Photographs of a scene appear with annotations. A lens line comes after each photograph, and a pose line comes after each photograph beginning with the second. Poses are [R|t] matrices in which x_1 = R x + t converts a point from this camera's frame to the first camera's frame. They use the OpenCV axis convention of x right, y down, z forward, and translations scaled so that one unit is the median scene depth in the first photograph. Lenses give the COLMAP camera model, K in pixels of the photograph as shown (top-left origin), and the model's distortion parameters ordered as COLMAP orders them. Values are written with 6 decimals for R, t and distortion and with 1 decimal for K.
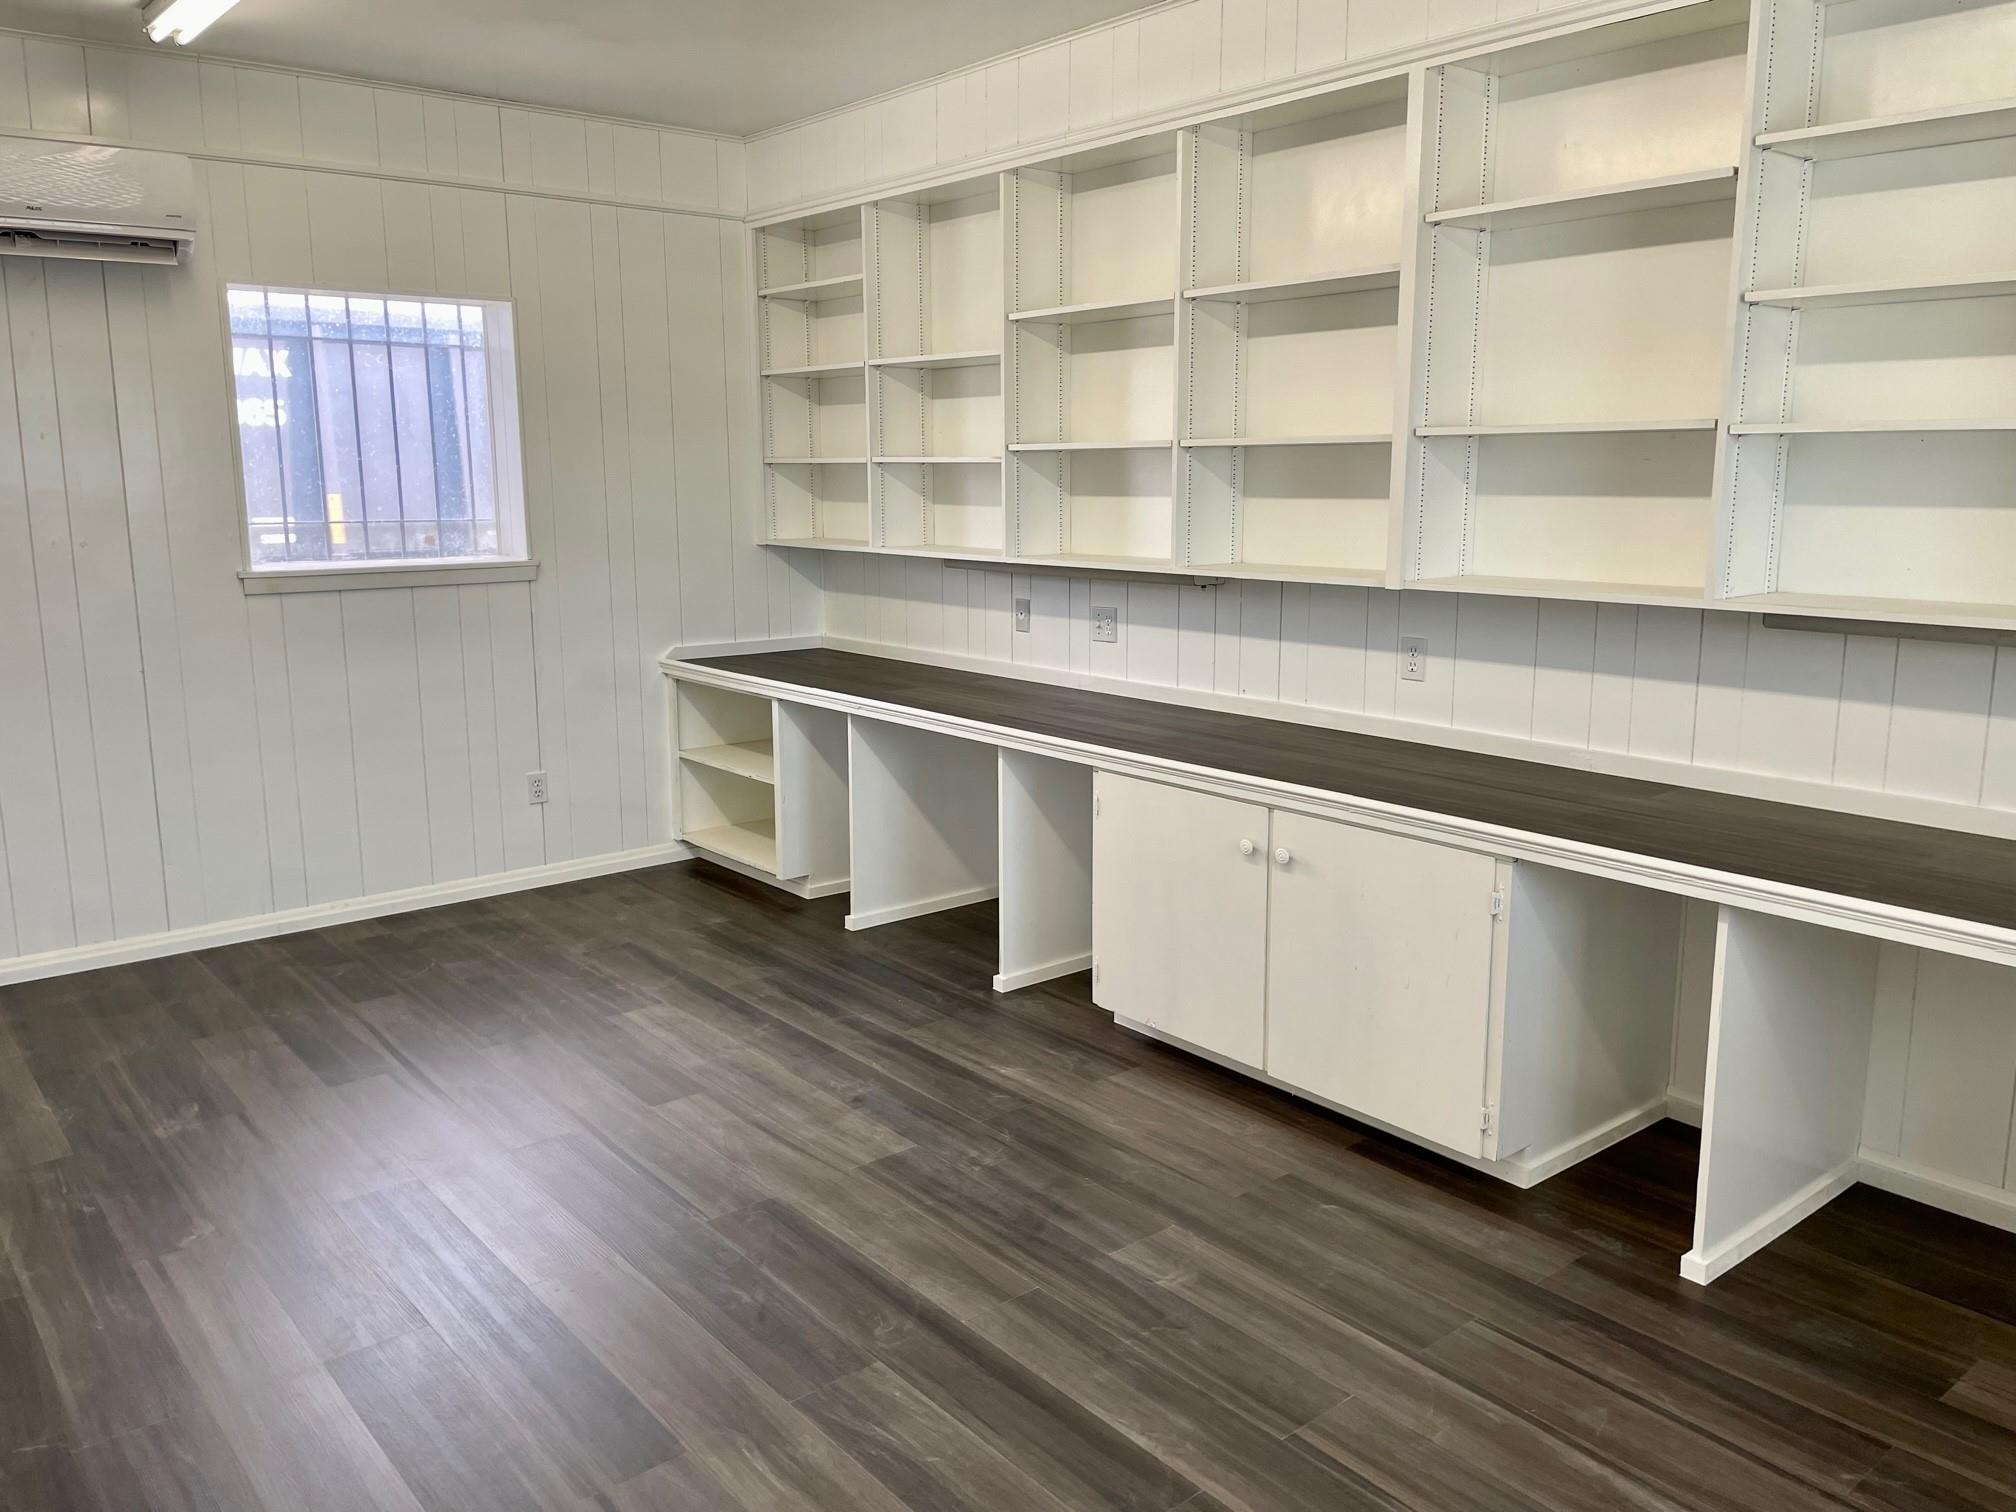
lens RADIAL K [[1527.6, 0, 1032.9], [0, 1527.6, 736.1], [0, 0, 1]] dist [0.094284, -0.116367]
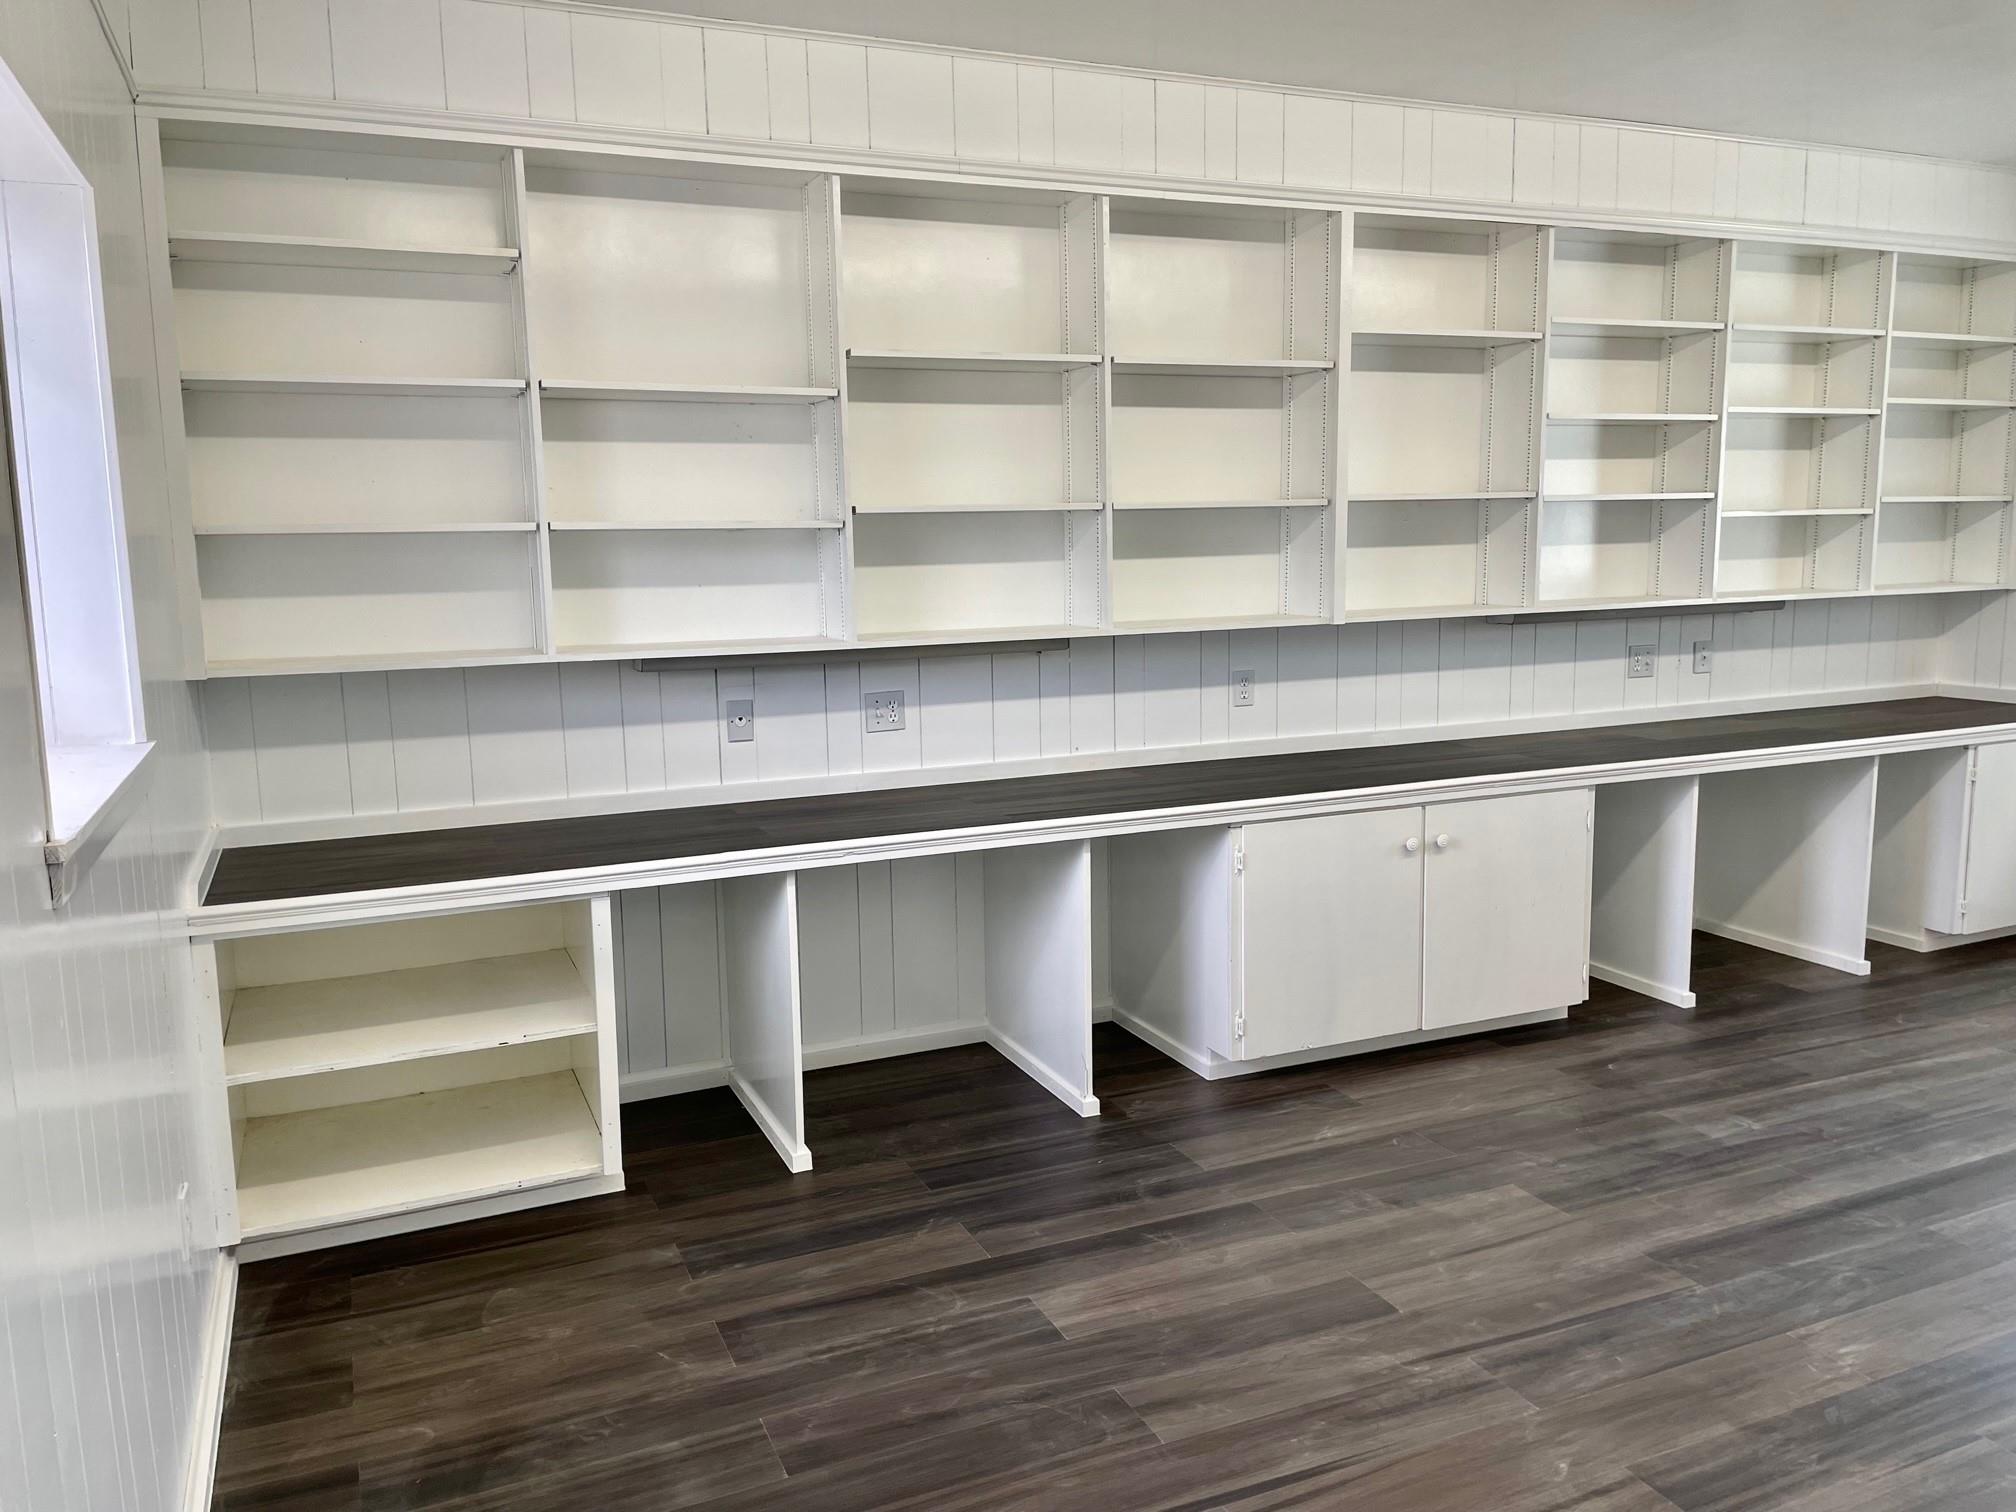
lens RADIAL K [[1527.6, 0, 1013.5], [0, 1527.6, 754.2], [0, 0, 1]] dist [0.094284, -0.116367]
pose [[0.274866, -0.141934, 0.950949, -0.923781], [0.182739, 0.978728, 0.093260, -0.141071], [-0.943957, 0.148141, 0.294956, 0.813441]]
